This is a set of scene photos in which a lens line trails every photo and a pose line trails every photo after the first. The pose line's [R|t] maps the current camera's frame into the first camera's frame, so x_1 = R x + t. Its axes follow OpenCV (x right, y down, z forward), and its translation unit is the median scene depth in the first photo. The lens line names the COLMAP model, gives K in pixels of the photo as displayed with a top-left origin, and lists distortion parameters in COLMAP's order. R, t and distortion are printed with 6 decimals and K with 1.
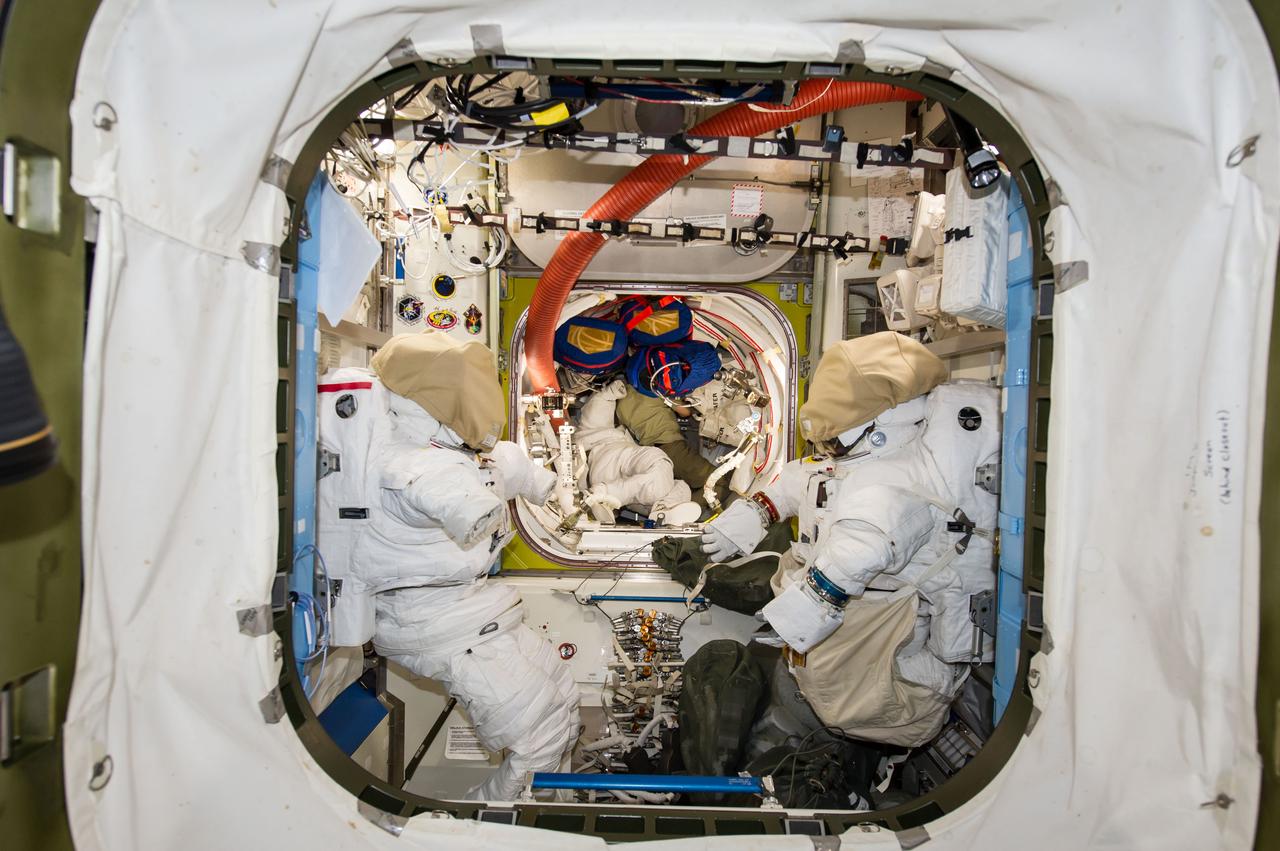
lens RADIAL K [[750.7, 0, 639.6], [0, 750.7, 423.1], [0, 0, 1]] dist [0.000166, -0.001543]
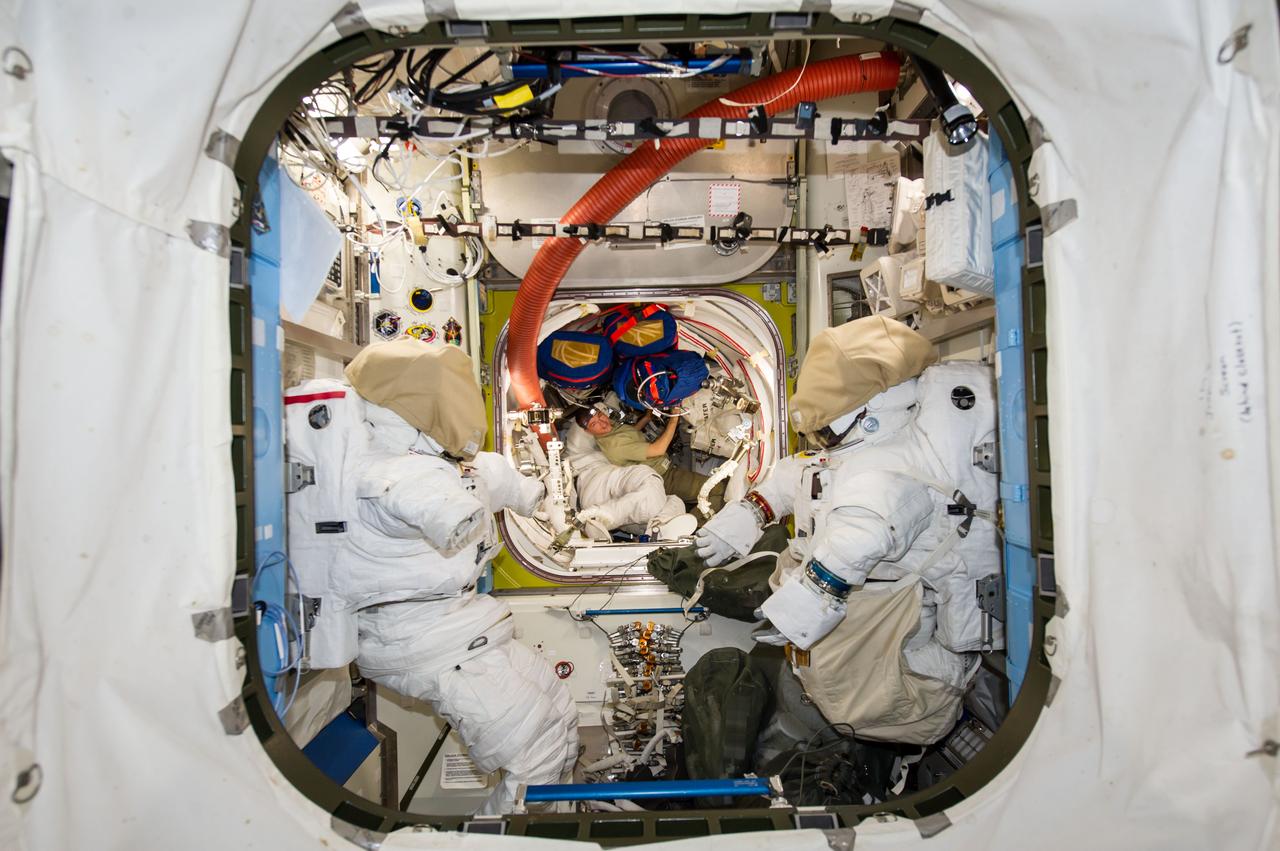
lens RADIAL K [[750.7, 0, 639.6], [0, 750.7, 423.1], [0, 0, 1]] dist [0.000166, -0.001543]
pose [[0.998738, -0.049288, 0.009604, 0.010640], [0.049627, 0.998008, -0.038948, 0.044644], [-0.007665, 0.039375, 0.999195, 0.034060]]
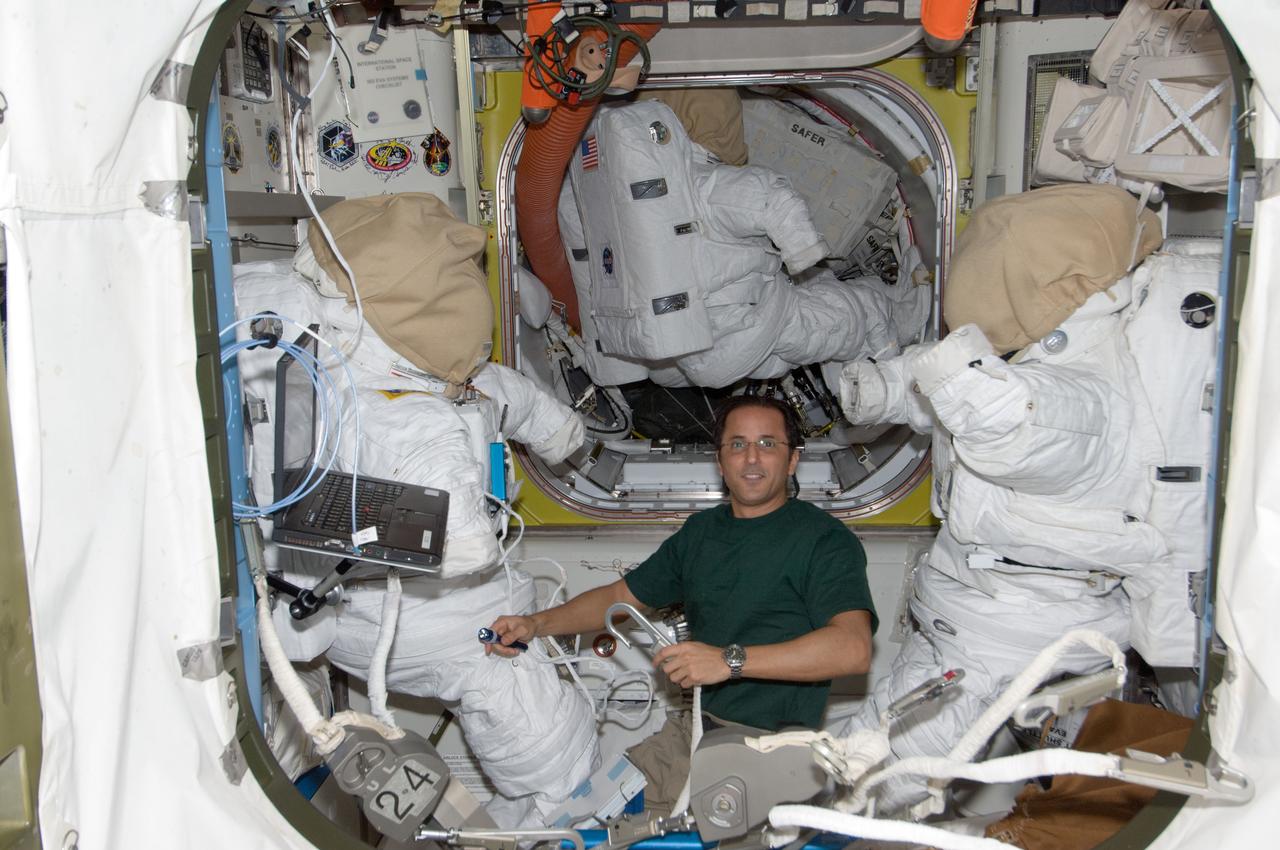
lens RADIAL K [[1291.4, 0, 639.2], [0, 1291.4, 428.8], [0, 0, 1]] dist [0.004160, 0.178813]
pose [[0.996940, -0.031633, -0.071481, 0.033108], [0.042384, 0.987116, 0.154290, -0.101207], [0.065680, -0.156848, 0.985436, -0.168957]]
